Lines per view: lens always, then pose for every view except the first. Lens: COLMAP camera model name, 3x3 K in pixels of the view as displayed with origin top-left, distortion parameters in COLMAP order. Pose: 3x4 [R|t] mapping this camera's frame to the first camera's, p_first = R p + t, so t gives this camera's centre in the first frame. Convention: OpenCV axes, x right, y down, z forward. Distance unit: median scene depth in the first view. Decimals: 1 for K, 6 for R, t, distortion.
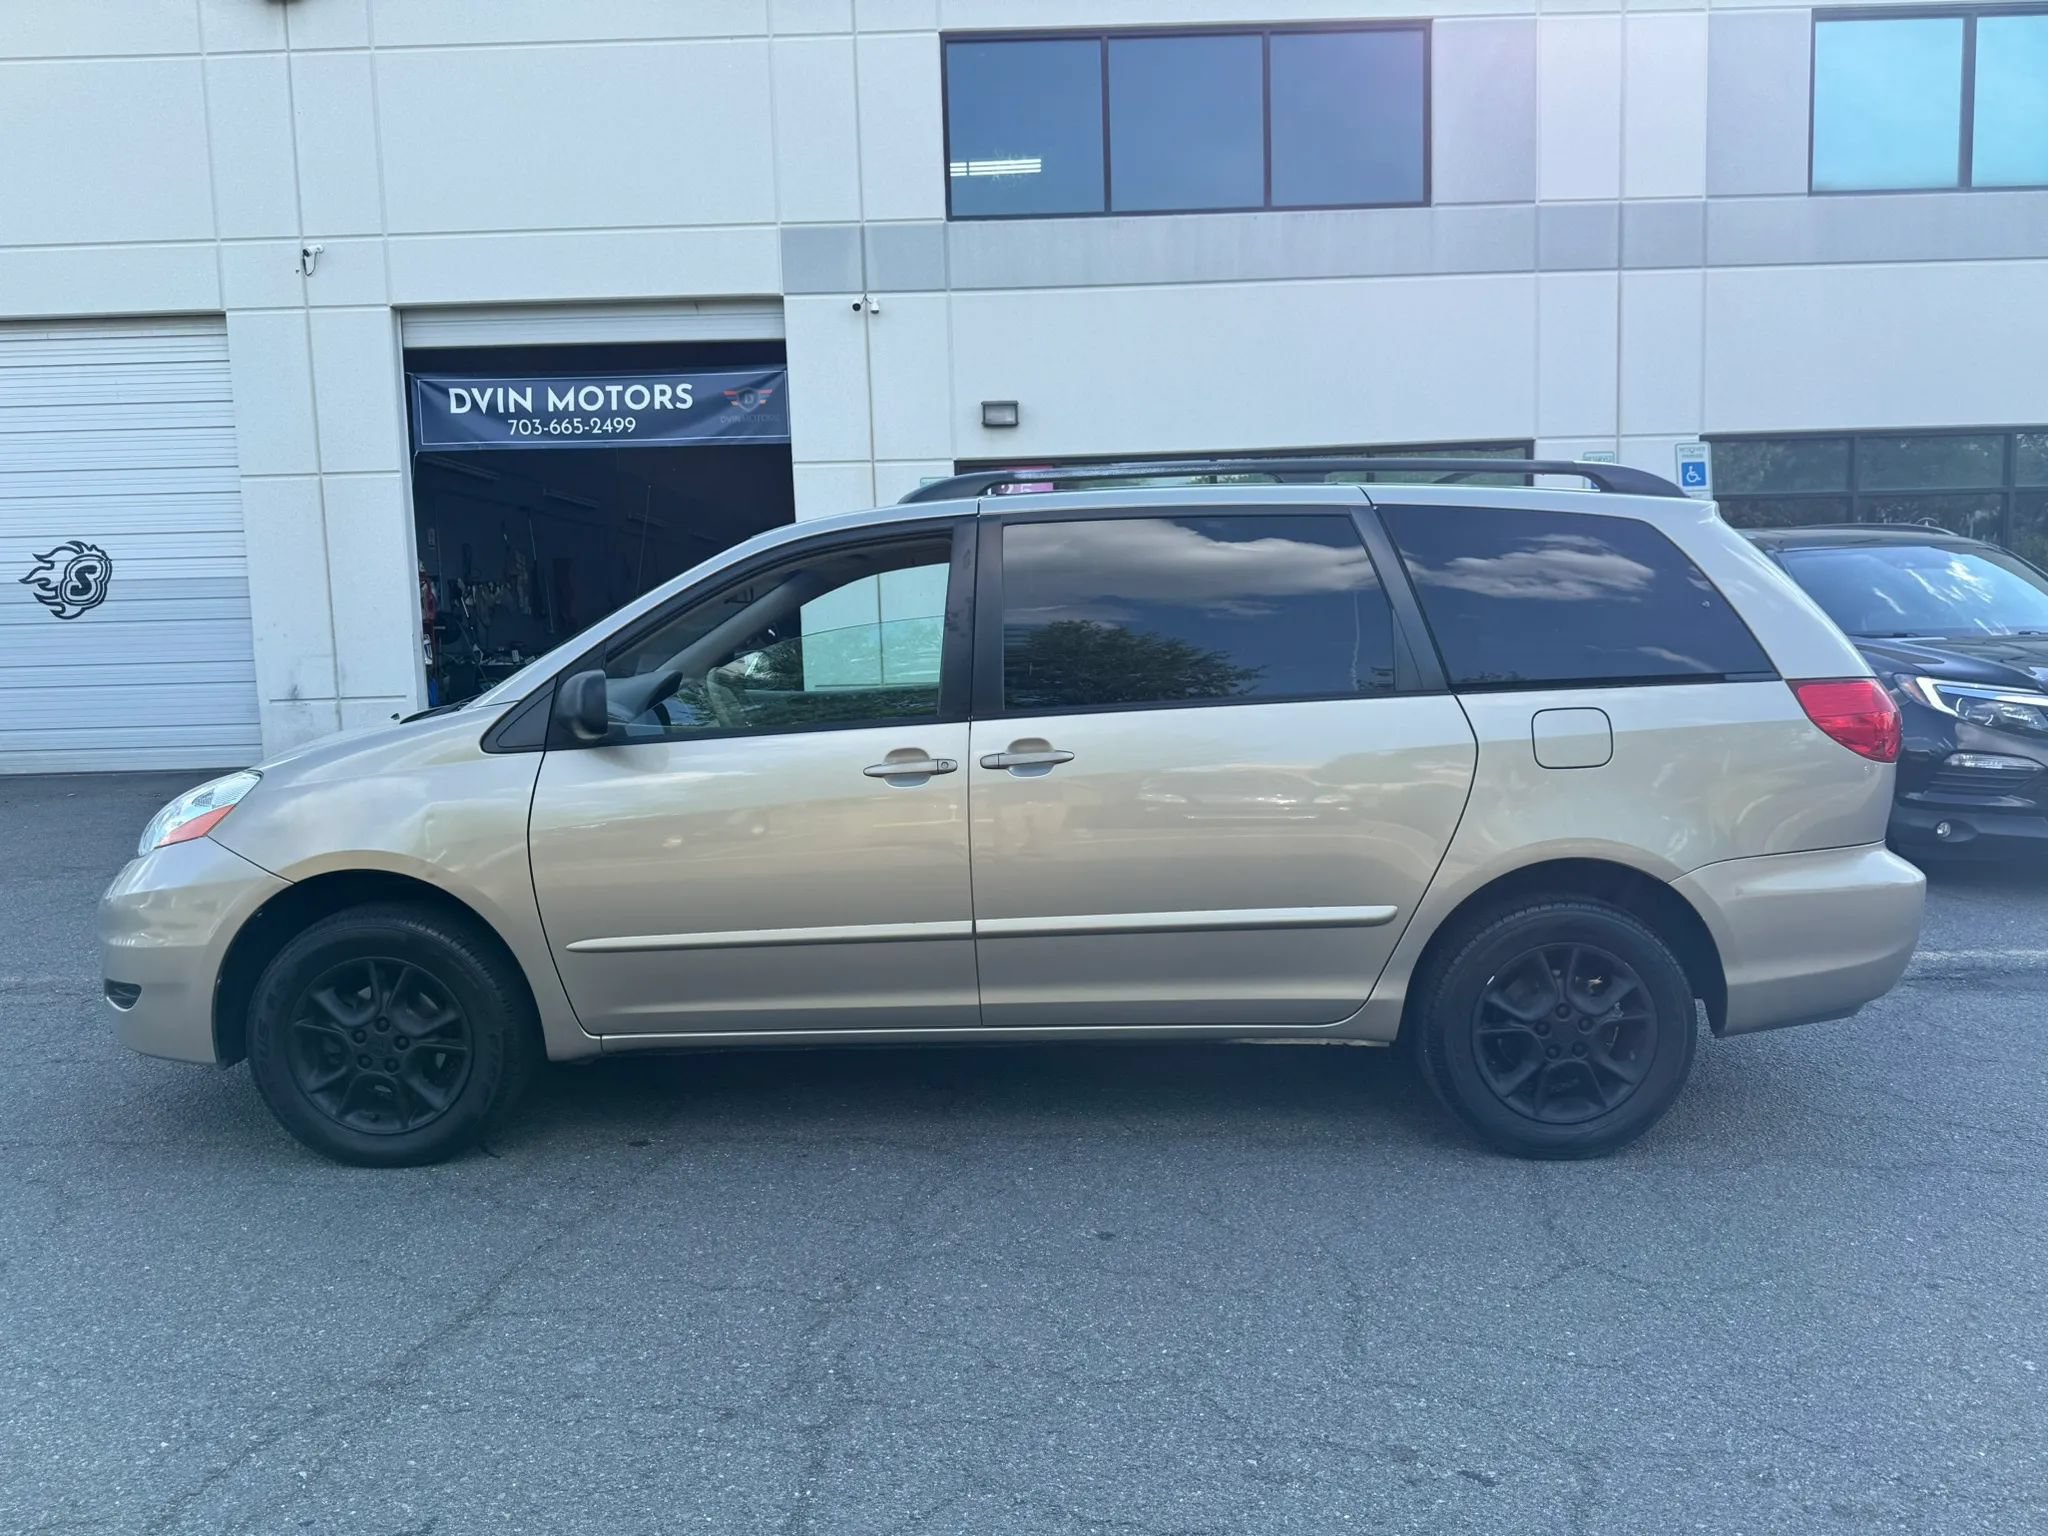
lens RADIAL K [[1506.6, 0, 1018.1], [0, 1506.6, 766.3], [0, 0, 1]] dist [-0.030701, -0.001709]
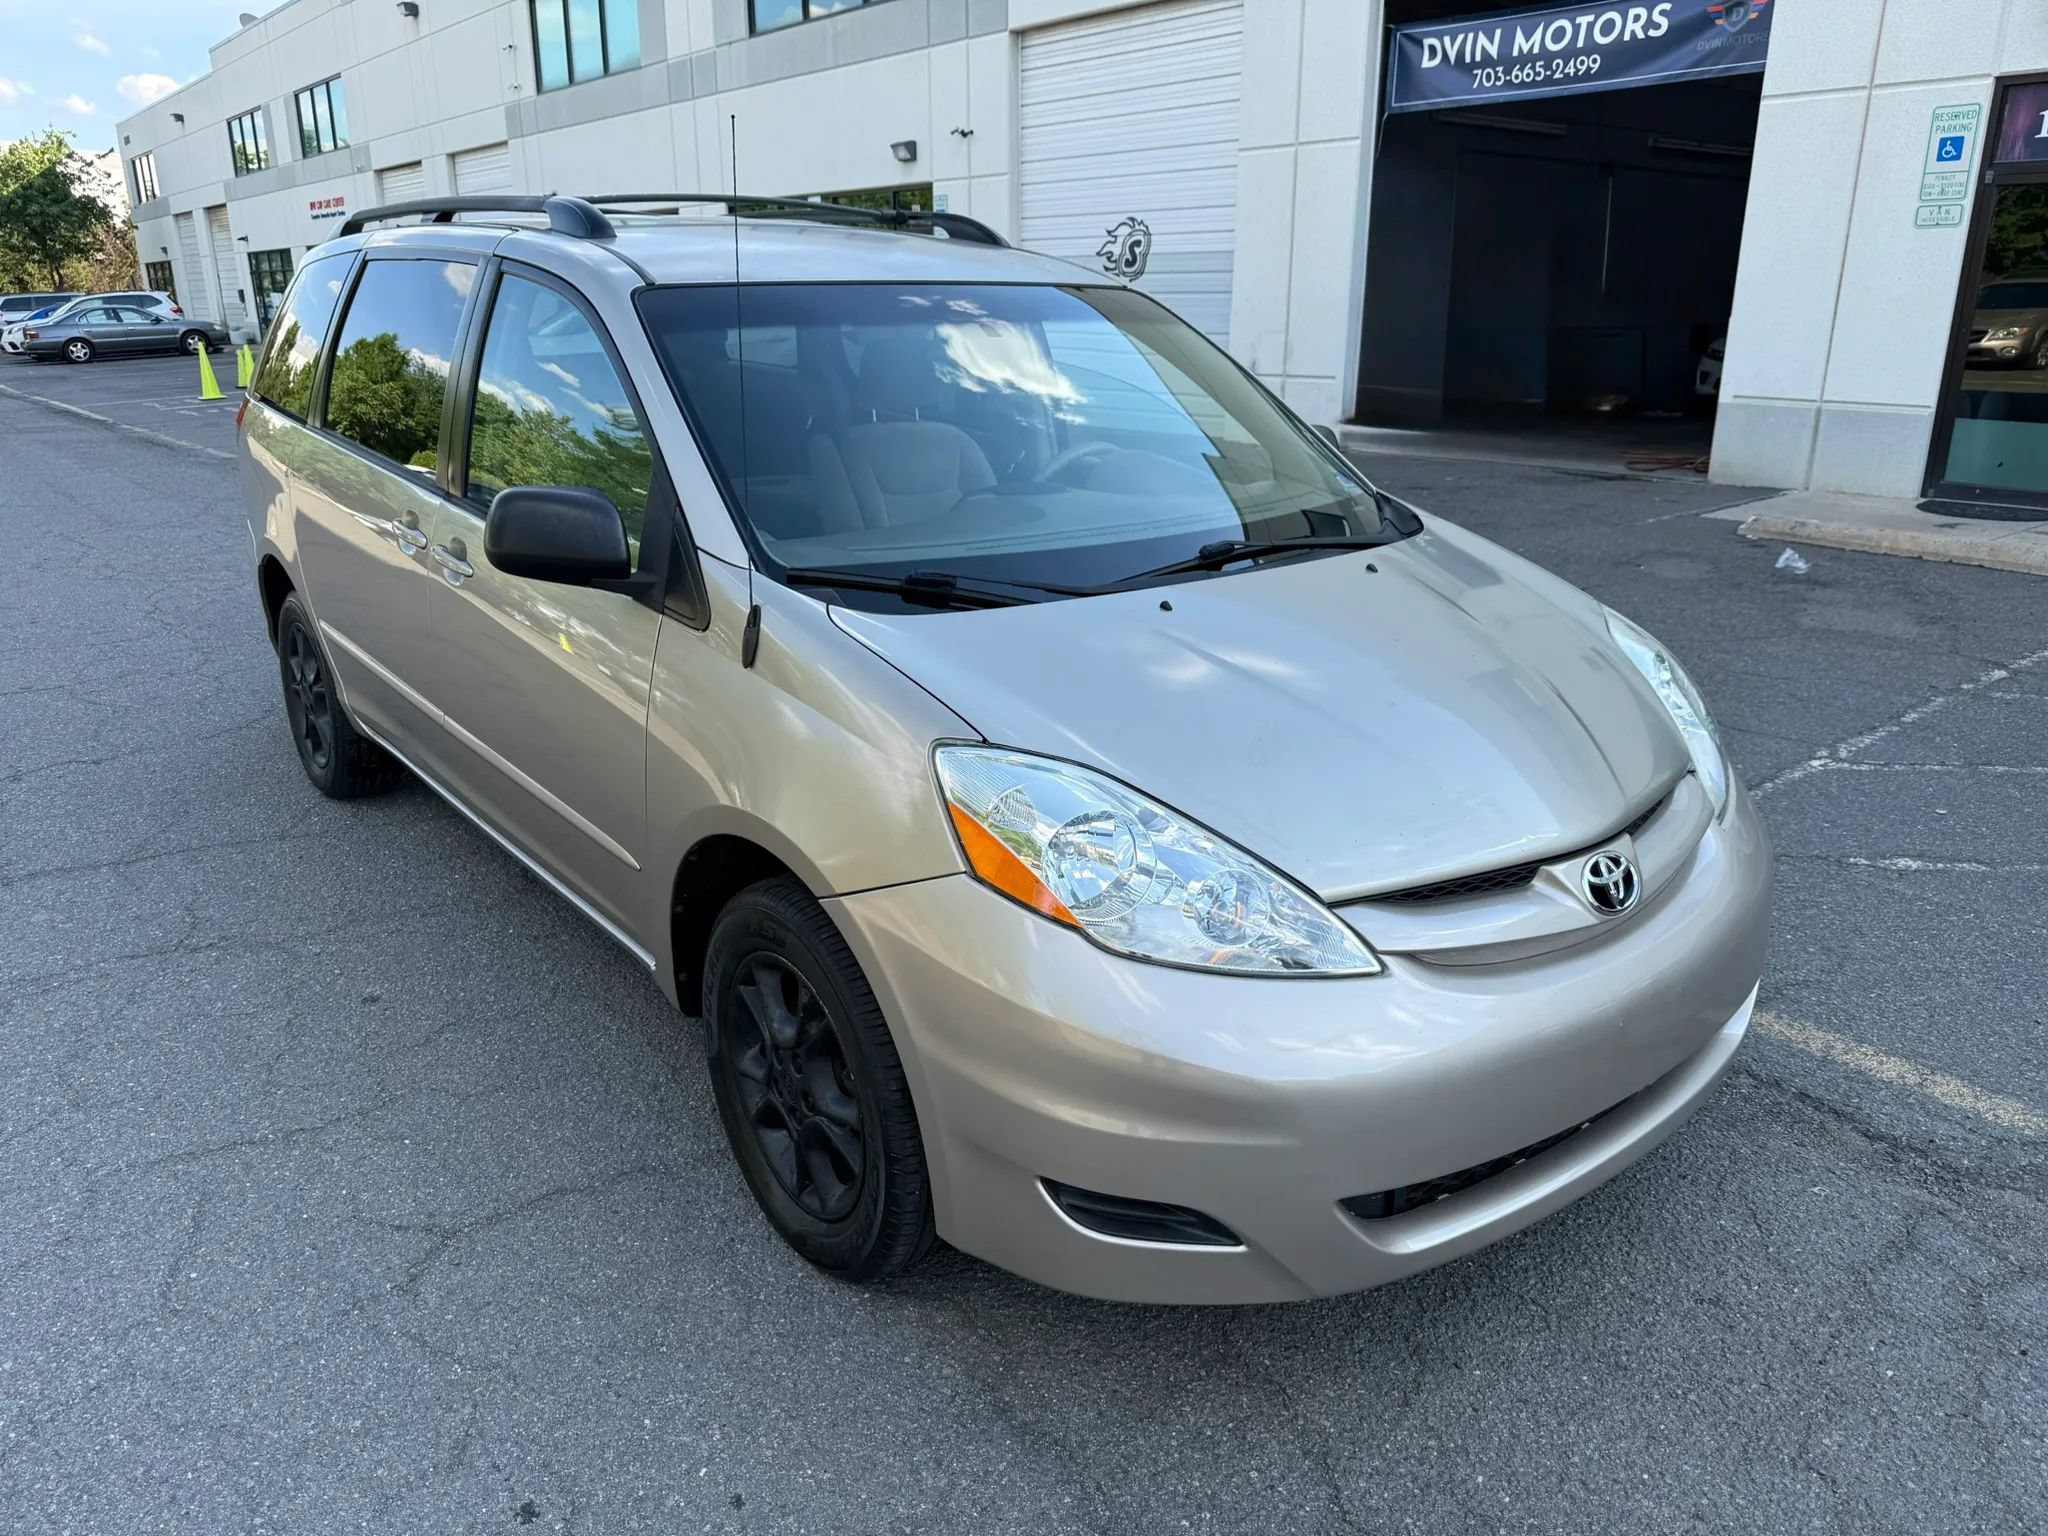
lens RADIAL K [[1471.6, 0, 1022.9], [0, 1471.6, 777.7], [0, 0, 1]] dist [0.001817, -0.008936]
pose [[0.617468, 0.264147, -0.740918, 0.274419], [-0.084026, 0.958690, 0.271760, -0.039012], [0.782095, -0.105547, 0.614156, 0.192507]]
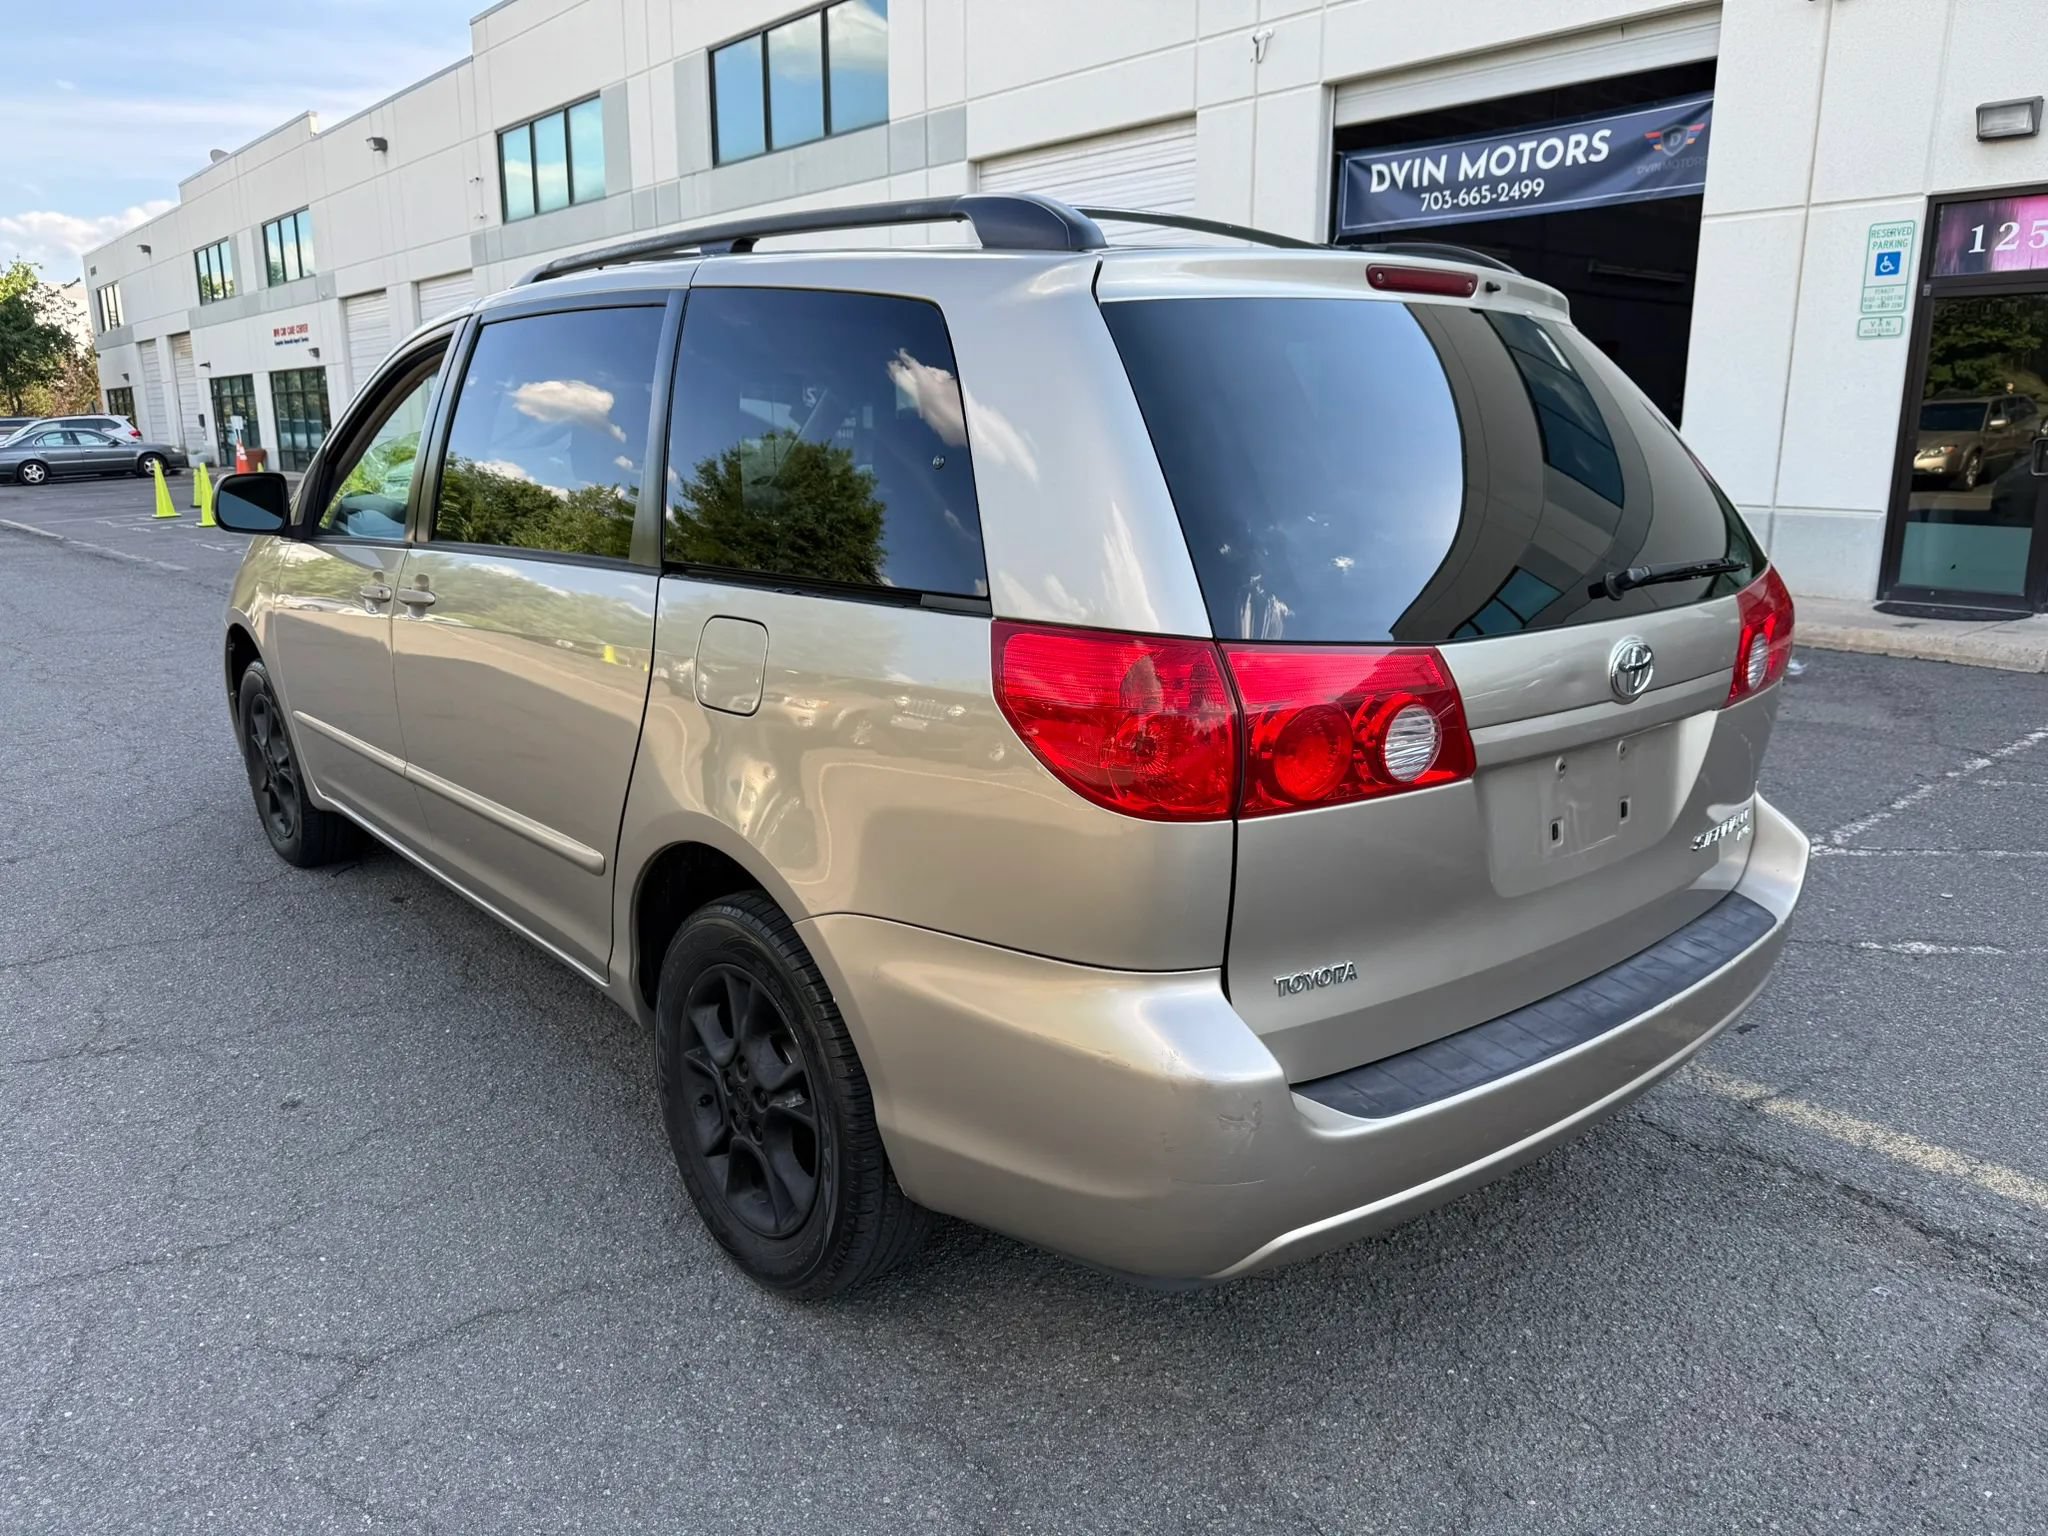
lens RADIAL K [[1473.4, 0, 1019.2], [0, 1473.4, 774.3], [0, 0, 1]] dist [-0.004709, -0.001971]
pose [[0.638592, 0.197105, -0.743874, 0.262242], [-0.083813, 0.978706, 0.187378, -0.027575], [0.764967, -0.057312, 0.641514, 0.198593]]
